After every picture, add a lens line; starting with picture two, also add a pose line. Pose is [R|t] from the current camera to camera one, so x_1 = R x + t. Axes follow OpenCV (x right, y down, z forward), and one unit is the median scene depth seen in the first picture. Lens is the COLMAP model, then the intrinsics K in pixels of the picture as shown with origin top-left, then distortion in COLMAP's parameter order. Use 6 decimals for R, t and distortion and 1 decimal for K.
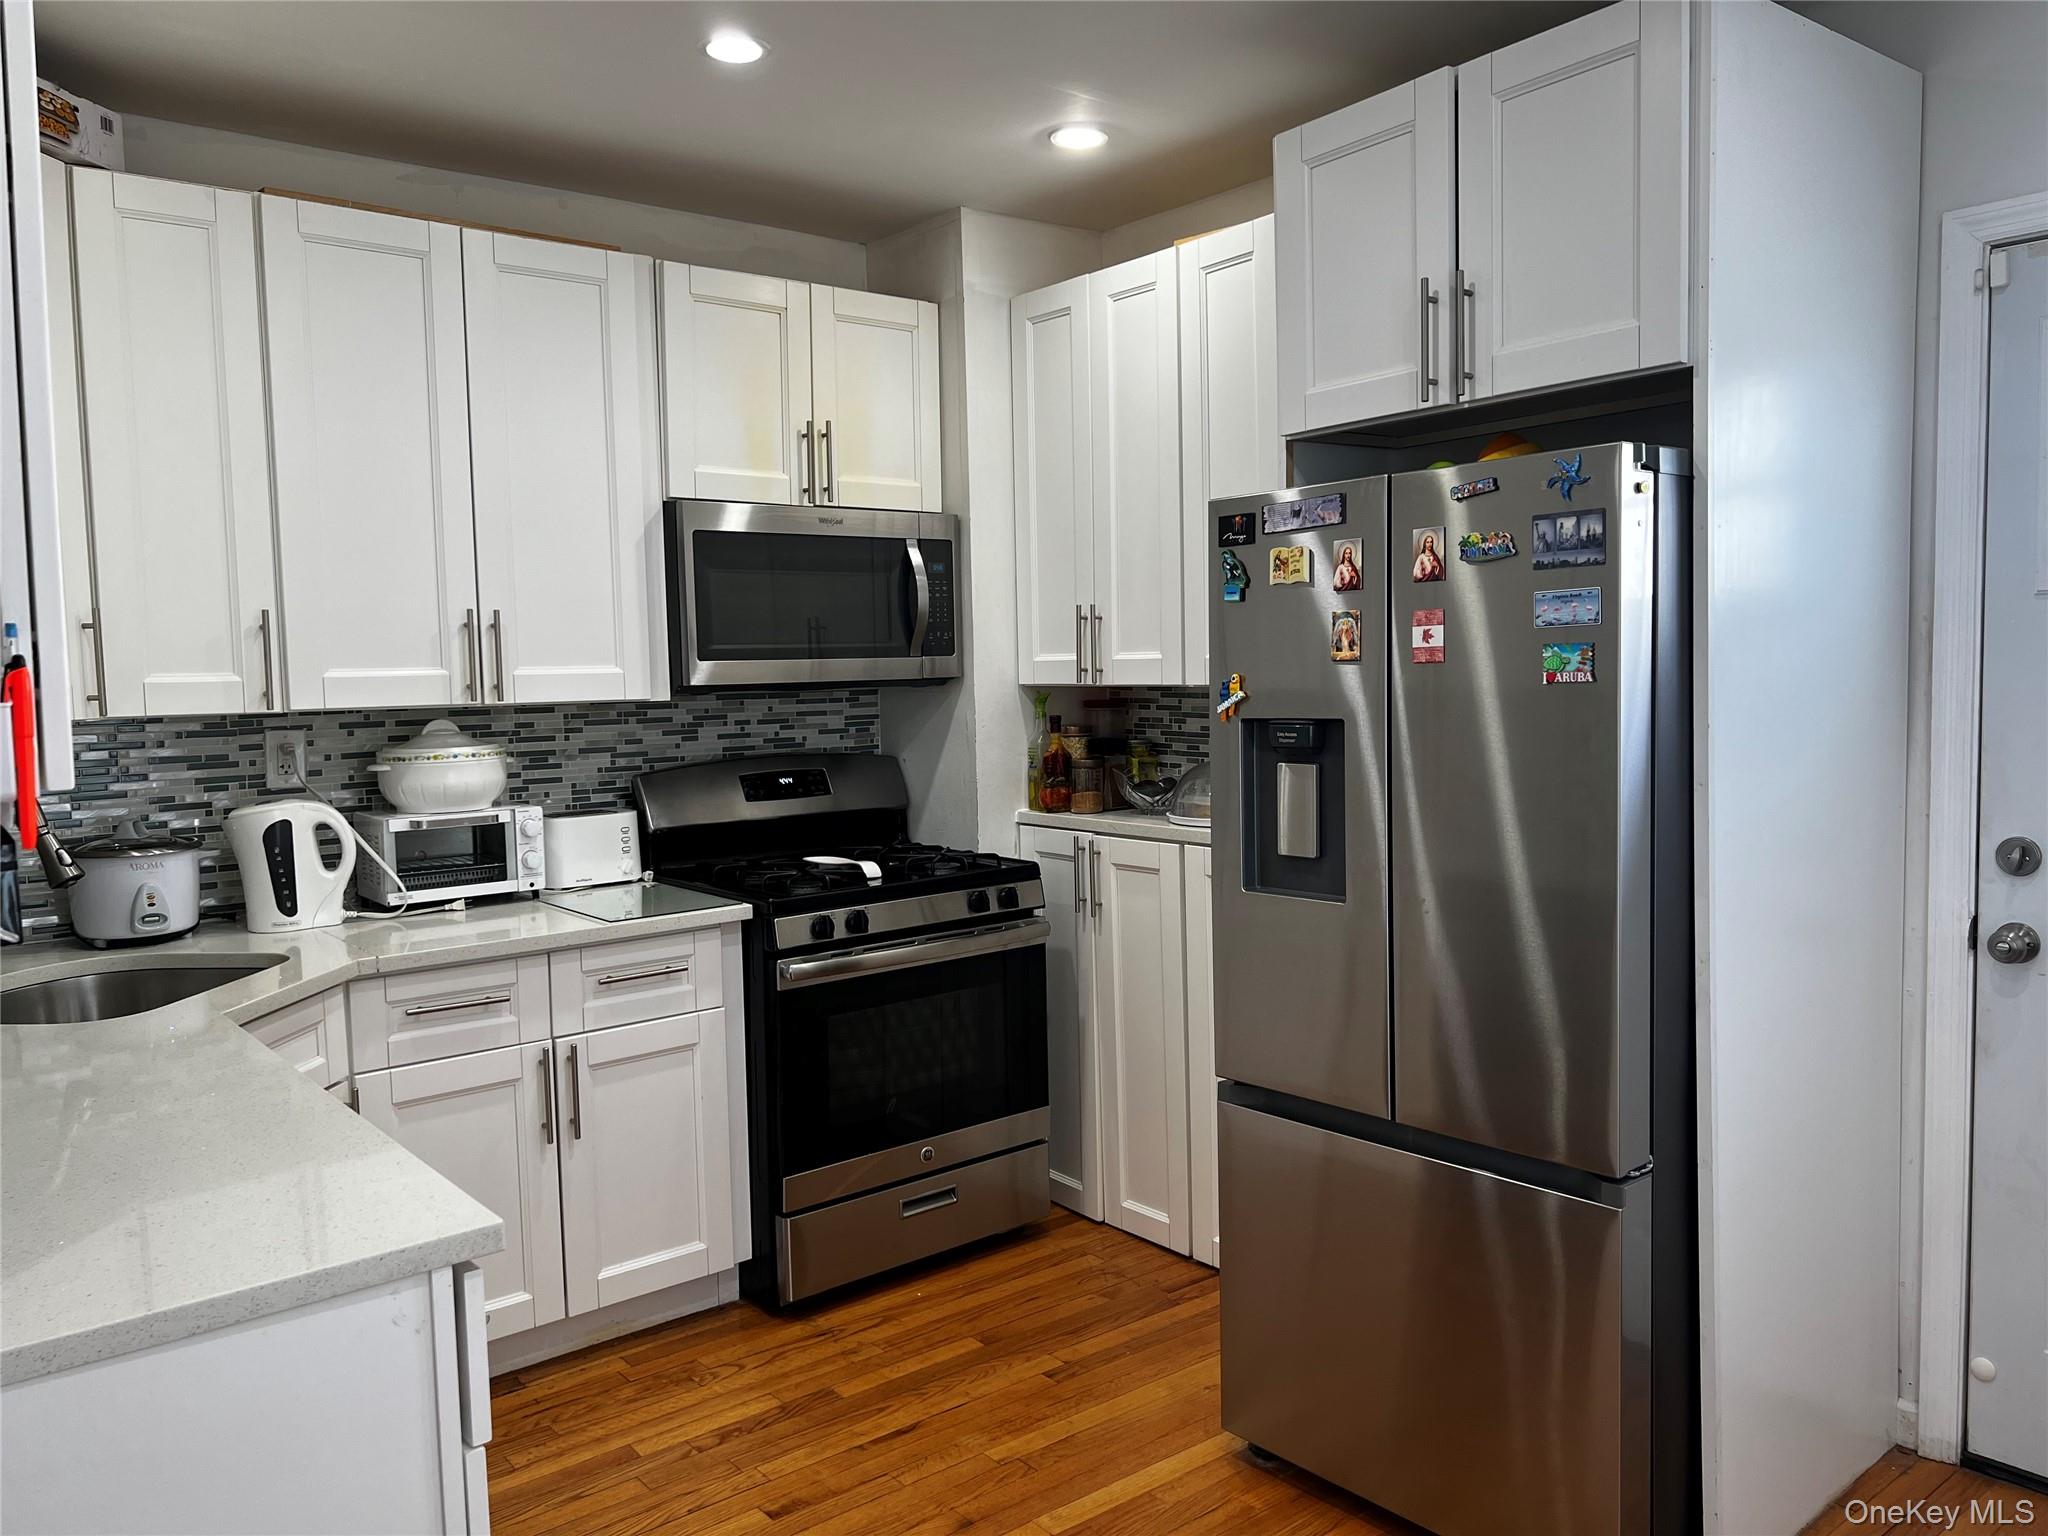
lens RADIAL K [[1530.6, 0, 1016.4], [0, 1530.6, 779.2], [0, 0, 1]] dist [0.067049, -0.080979]
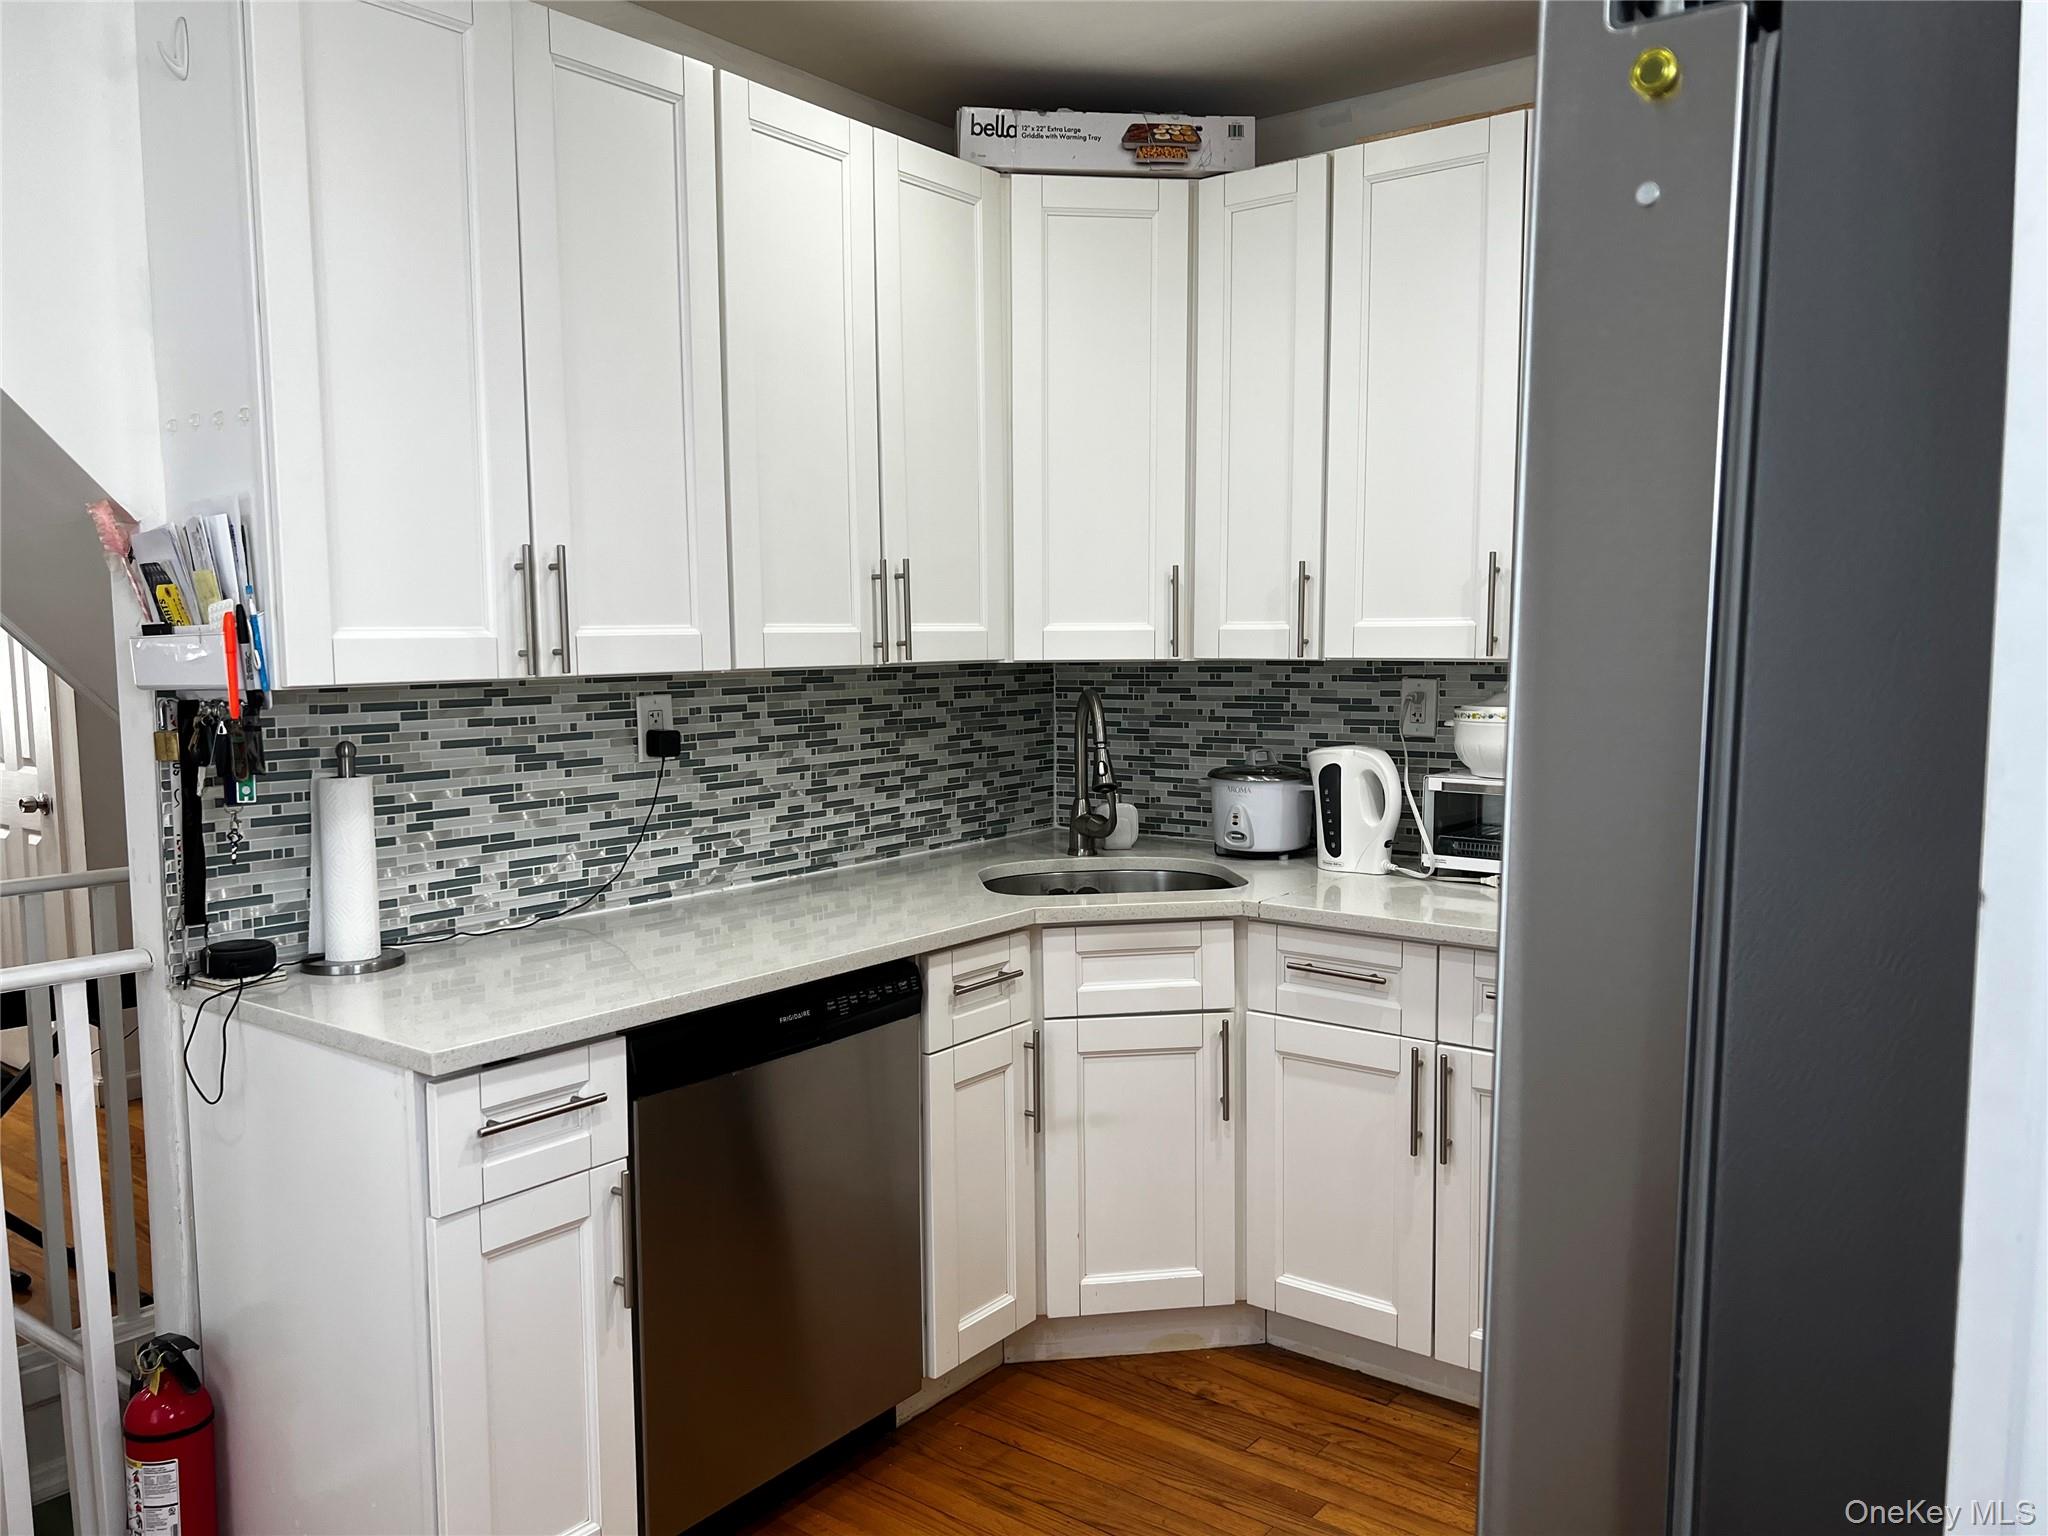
lens RADIAL K [[1530.6, 0, 1037.6], [0, 1530.6, 789.9], [0, 0, 1]] dist [0.067049, -0.080979]
pose [[0.228882, 0.121045, -0.965899, 0.488810], [-0.076918, 0.991385, 0.106012, -0.051343], [0.970411, 0.050031, 0.236220, 0.576663]]
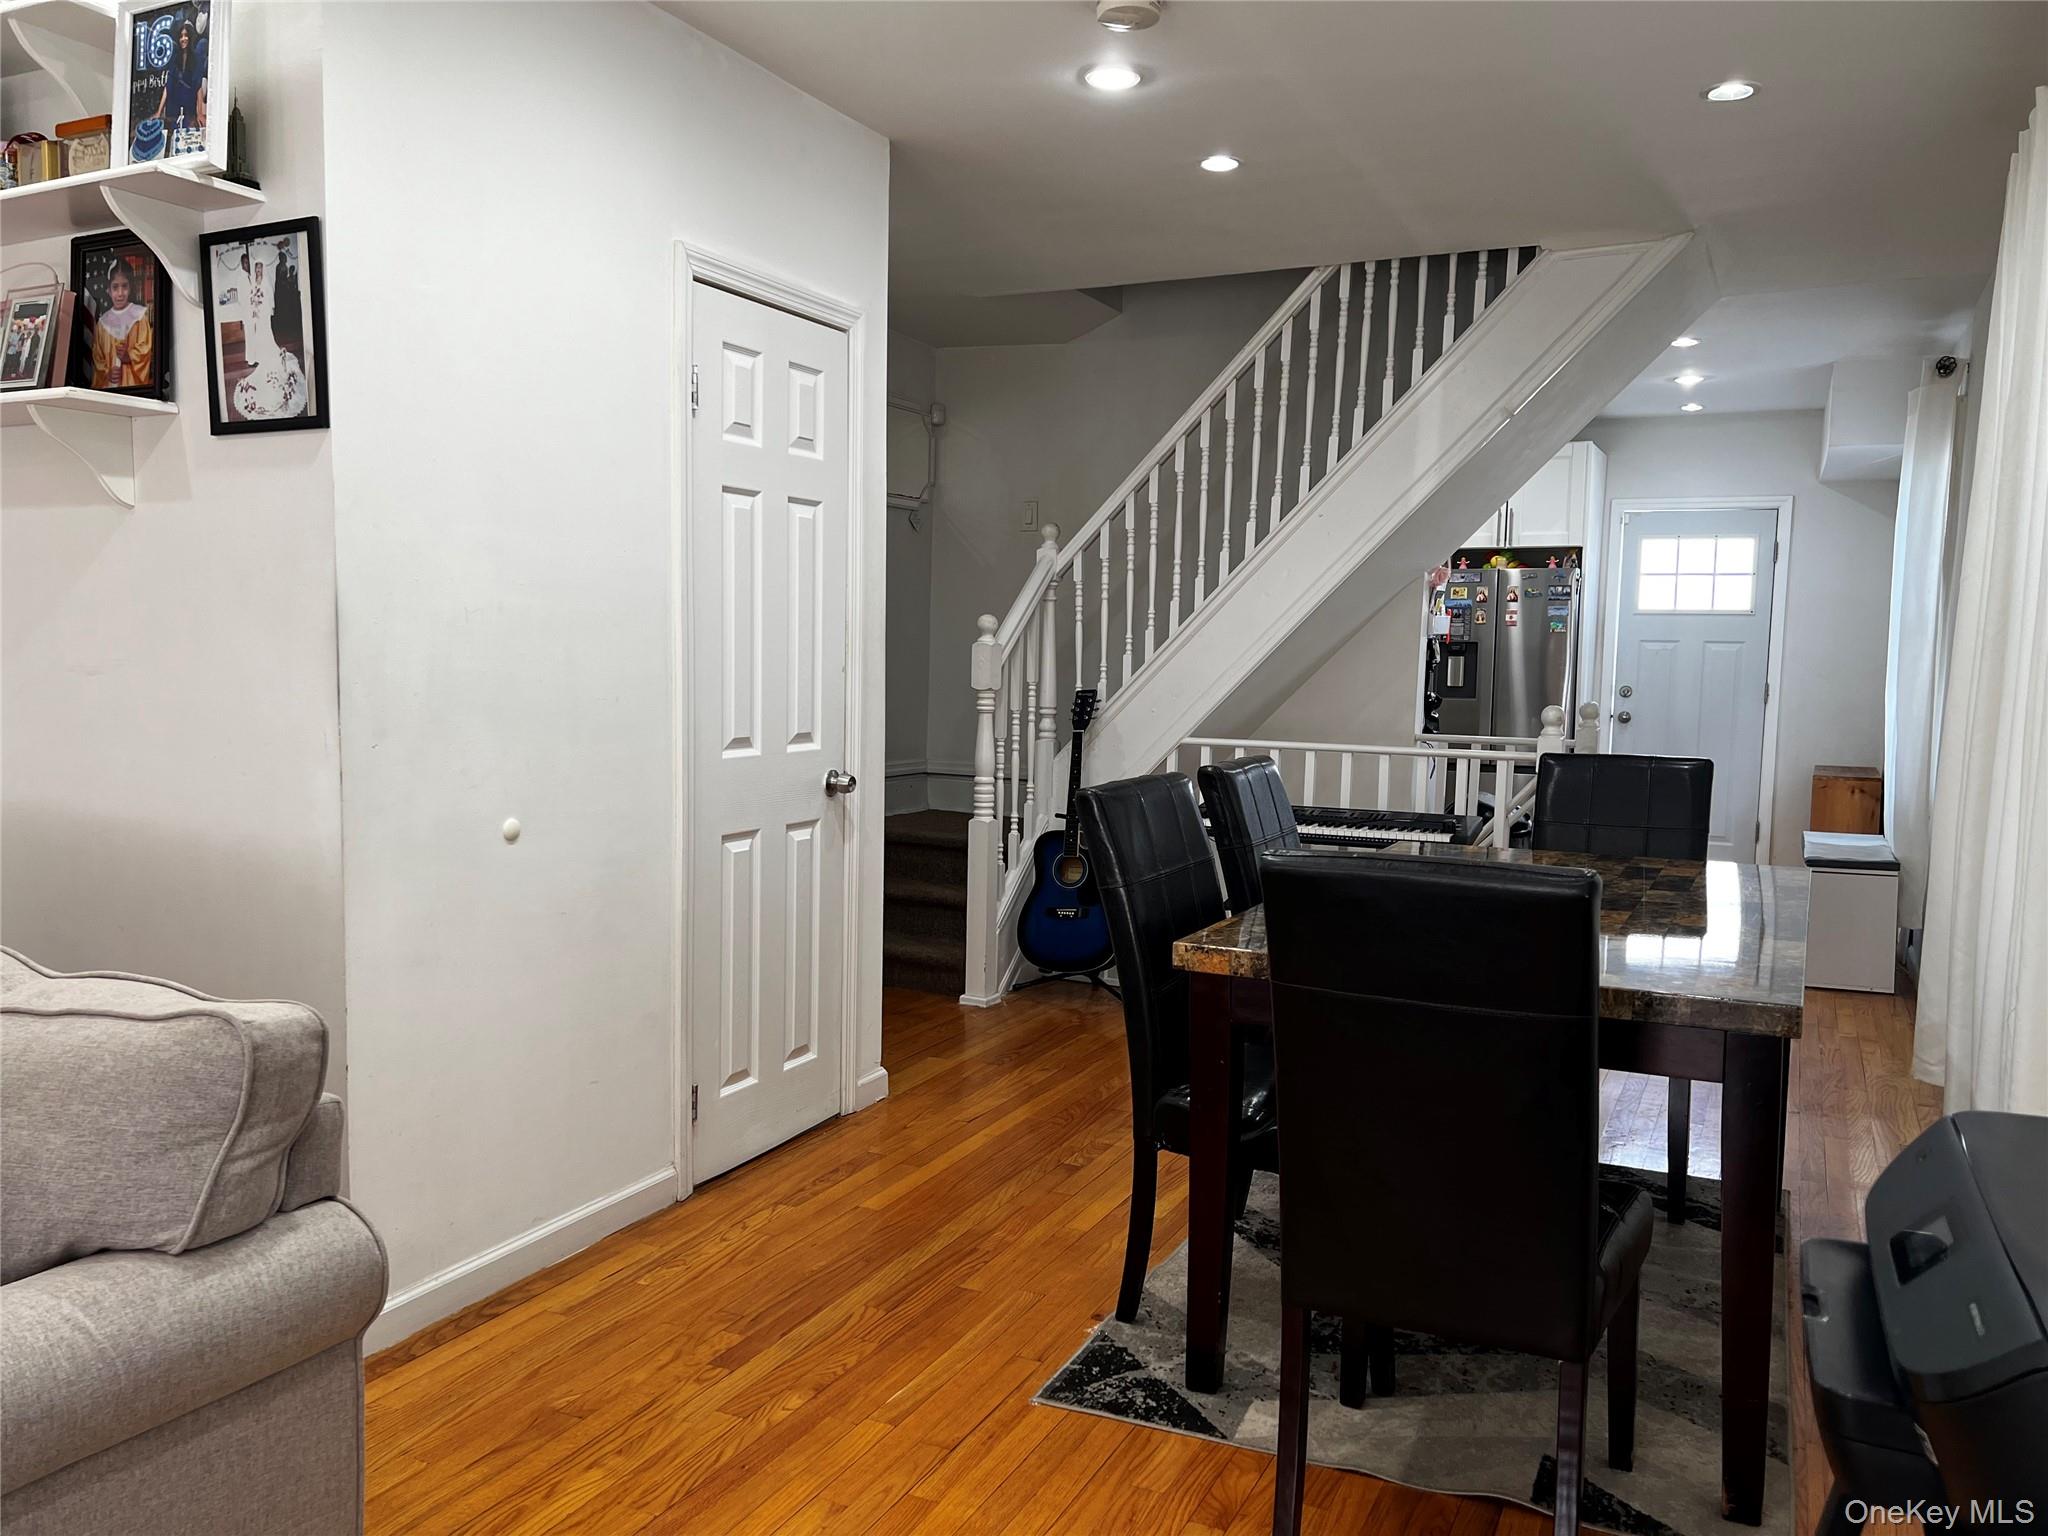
lens RADIAL K [[1530.6, 0, 1041.7], [0, 1530.6, 787.8], [0, 0, 1]] dist [0.067049, -0.080979]
pose [[0.904154, 0.003194, 0.427195, -1.673669], [-0.010594, 0.999832, 0.014946, 0.191928], [-0.427076, -0.018039, 0.904036, -1.296472]]
